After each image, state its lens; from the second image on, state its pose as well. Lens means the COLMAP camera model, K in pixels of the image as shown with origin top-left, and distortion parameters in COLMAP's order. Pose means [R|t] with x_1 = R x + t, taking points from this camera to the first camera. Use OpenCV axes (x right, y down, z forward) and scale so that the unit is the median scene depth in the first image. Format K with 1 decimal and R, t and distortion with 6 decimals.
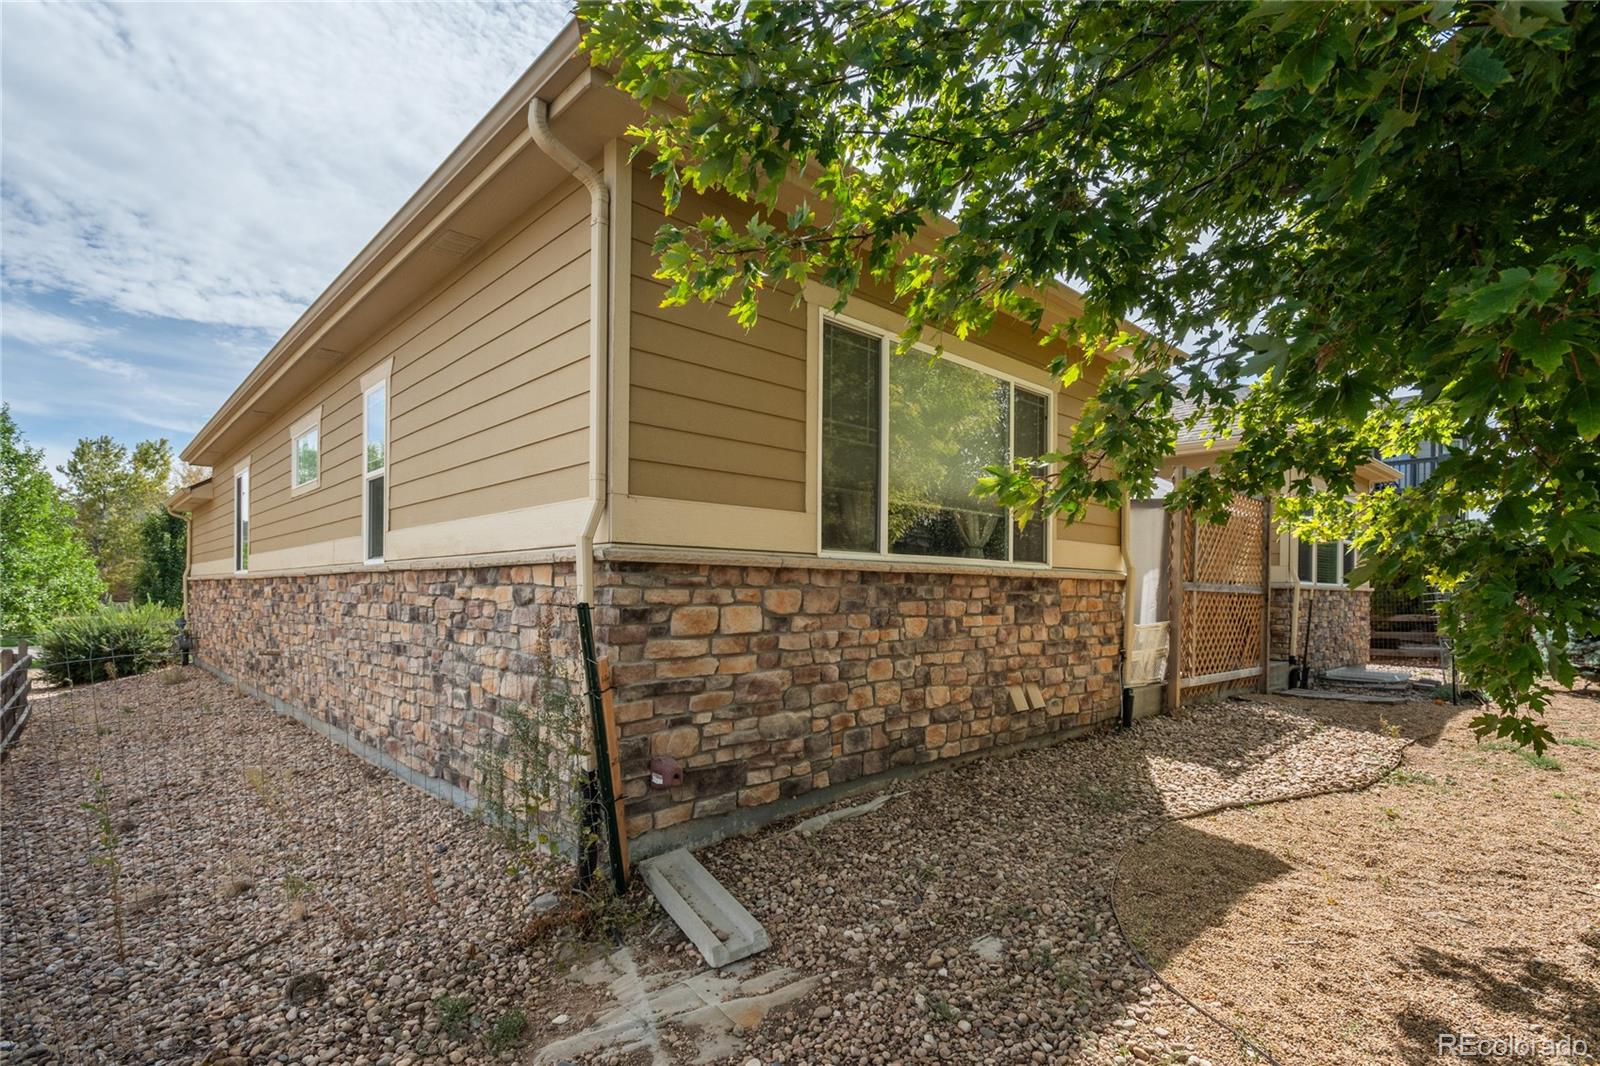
lens RADIAL K [[783.4, 0, 803.7], [0, 783.4, 593.4], [0, 0, 1]] dist [0.000353, 0.000572]
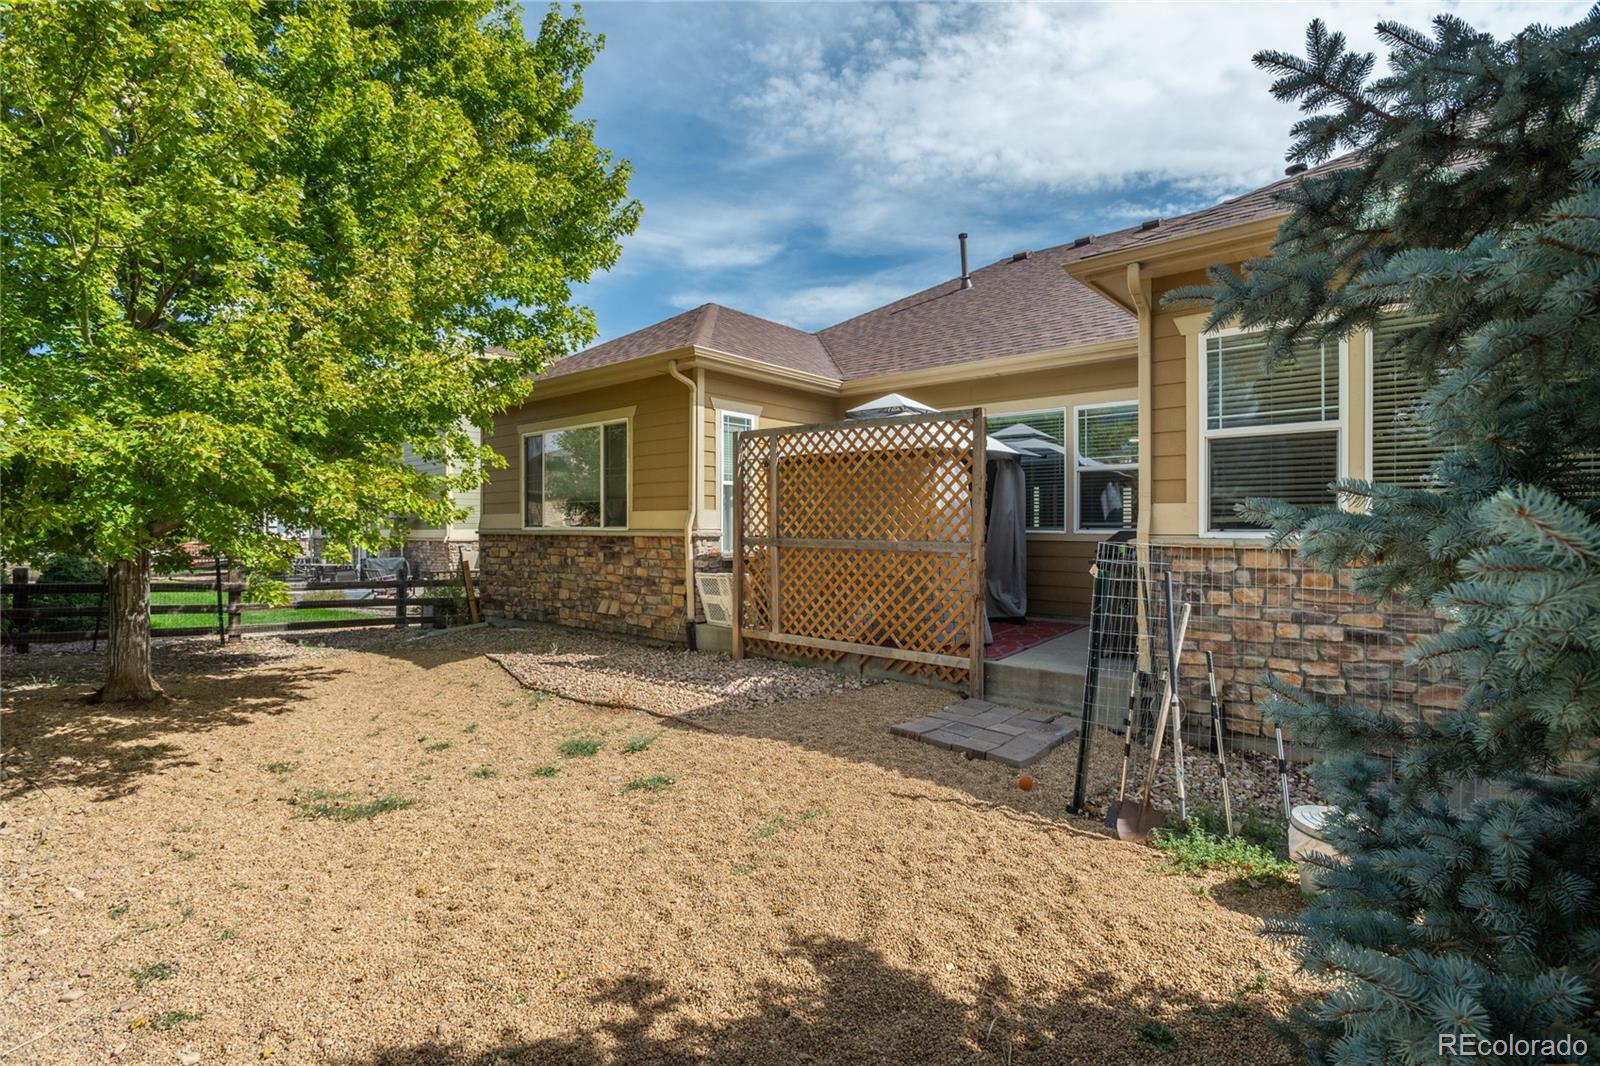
lens RADIAL K [[783.4, 0, 802.0], [0, 783.4, 533.5], [0, 0, 1]] dist [0.000353, 0.000572]
pose [[0.076335, -0.003643, -0.997076, 2.045508], [-0.002466, 0.999990, -0.003842, -0.021000], [0.997079, 0.002752, 0.076325, 1.312410]]
